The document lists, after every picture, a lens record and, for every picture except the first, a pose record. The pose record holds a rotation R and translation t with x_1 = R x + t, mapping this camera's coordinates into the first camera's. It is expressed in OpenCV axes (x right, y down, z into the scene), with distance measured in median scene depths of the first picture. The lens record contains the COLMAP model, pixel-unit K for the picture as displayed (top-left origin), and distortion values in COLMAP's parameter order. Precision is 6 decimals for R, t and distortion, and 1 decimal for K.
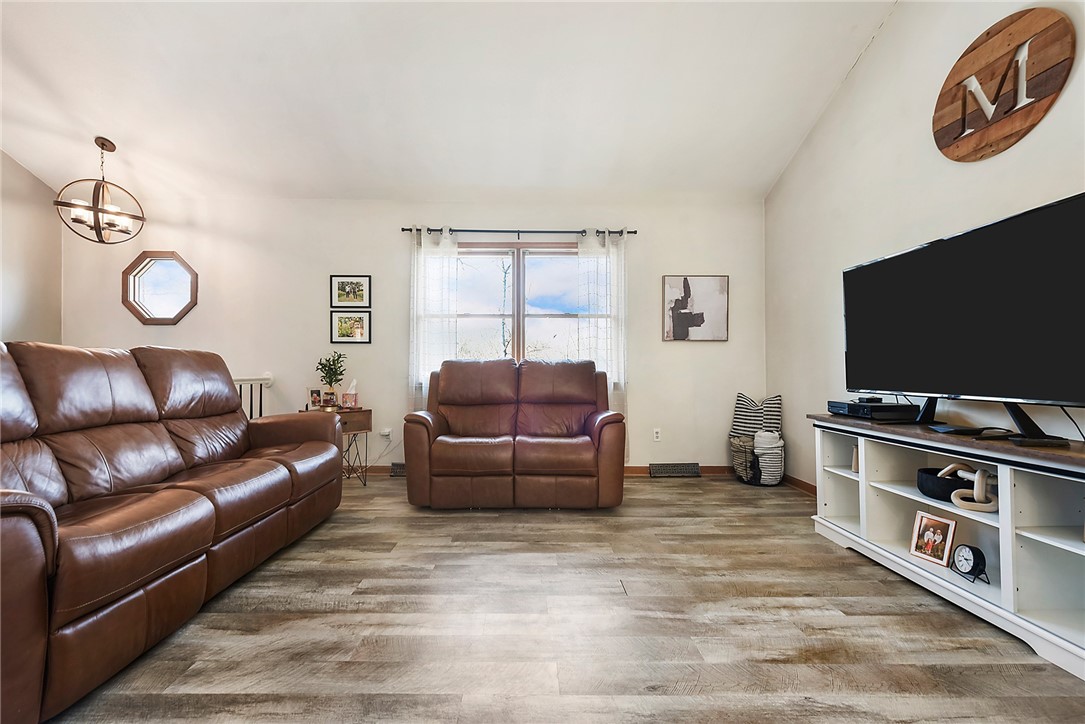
lens RADIAL K [[464.5, 0, 524.4], [0, 464.5, 366.5], [0, 0, 1]] dist [0.006685, -0.000075]
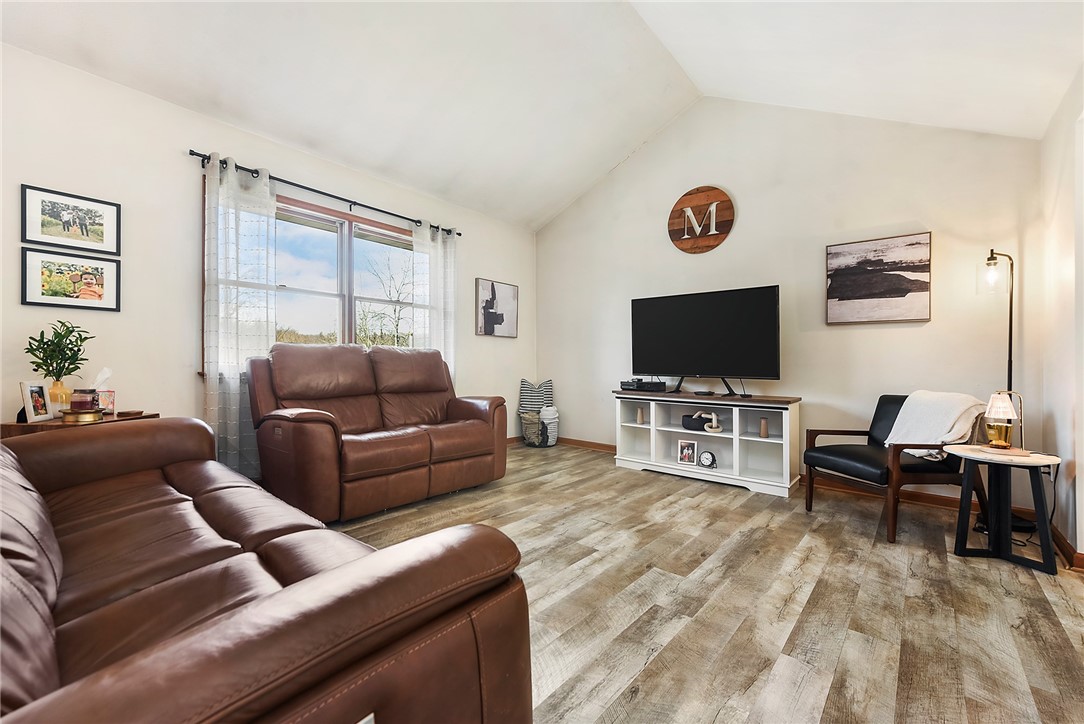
lens RADIAL K [[447.5, 0, 563.7], [0, 447.5, 364.9], [0, 0, 1]] dist [0.002405, -0.000317]
pose [[0.625798, 0.006470, 0.779958, -0.599390], [-0.019480, 0.999783, 0.007336, 0.009491], [-0.779742, -0.019785, 0.625788, 0.194536]]
